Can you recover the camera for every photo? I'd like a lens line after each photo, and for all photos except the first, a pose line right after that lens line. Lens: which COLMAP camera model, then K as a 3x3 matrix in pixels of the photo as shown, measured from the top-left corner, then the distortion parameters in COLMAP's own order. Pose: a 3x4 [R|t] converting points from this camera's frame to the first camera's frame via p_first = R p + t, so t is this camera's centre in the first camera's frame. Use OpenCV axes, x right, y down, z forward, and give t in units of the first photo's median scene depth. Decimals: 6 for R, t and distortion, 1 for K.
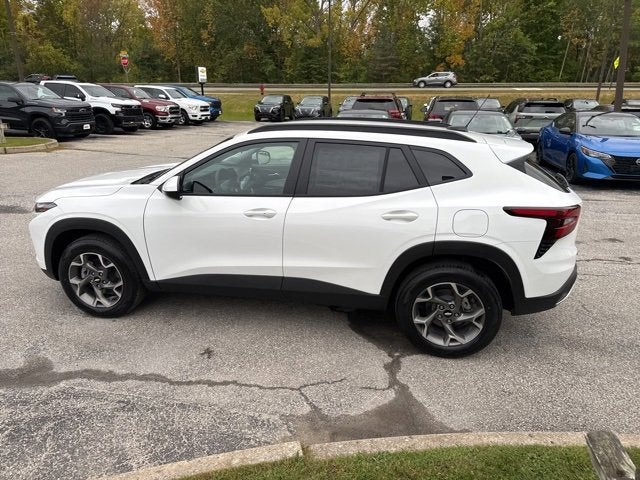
lens RADIAL K [[456.5, 0, 317.4], [0, 456.5, 239.6], [0, 0, 1]] dist [0.026958, -0.031730]
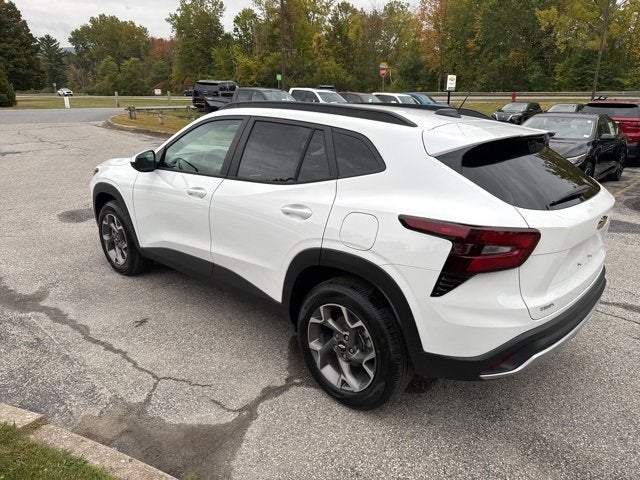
lens RADIAL K [[456.5, 0, 320.7], [0, 456.5, 237.6], [0, 0, 1]] dist [0.026958, -0.031730]
pose [[0.853792, 0.154126, -0.497277, 0.596079], [-0.167112, 0.985762, 0.018607, -0.025788], [0.493065, 0.067215, 0.867392, 0.299972]]
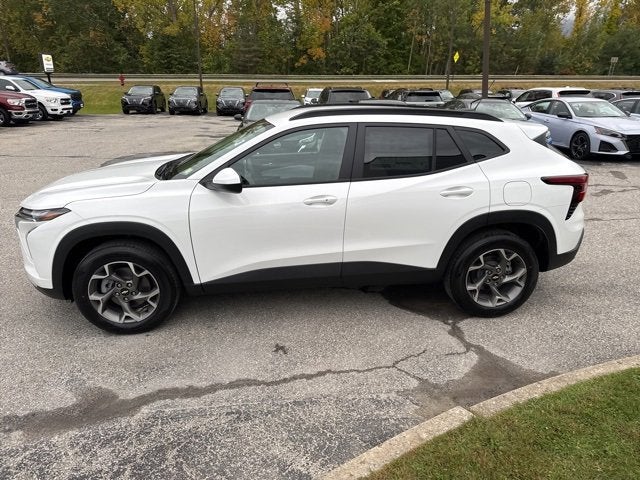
lens RADIAL K [[456.5, 0, 325.0], [0, 456.5, 238.0], [0, 0, 1]] dist [0.026958, -0.031730]
pose [[0.951134, -0.099440, 0.292328, -0.415554], [0.095667, 0.995041, 0.027209, -0.002720], [-0.293585, 0.002087, 0.955931, 0.055923]]
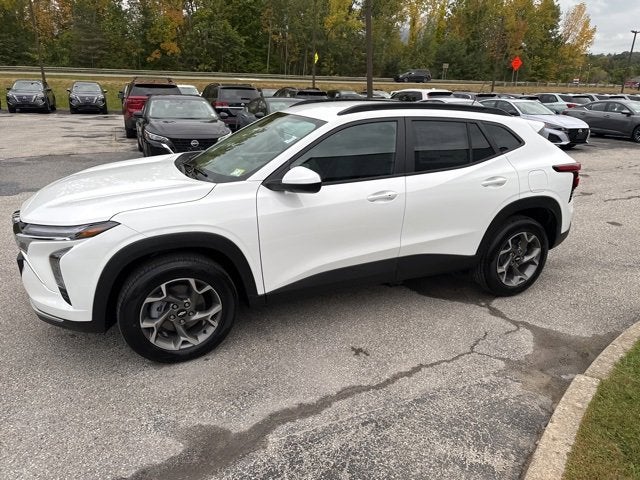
lens RADIAL K [[456.5, 0, 325.3], [0, 456.5, 241.1], [0, 0, 1]] dist [0.026958, -0.031730]
pose [[0.811165, -0.173909, 0.558361, -0.791321], [0.160325, 0.984312, 0.073662, -0.055300], [-0.562412, 0.029767, 0.826321, 0.269926]]
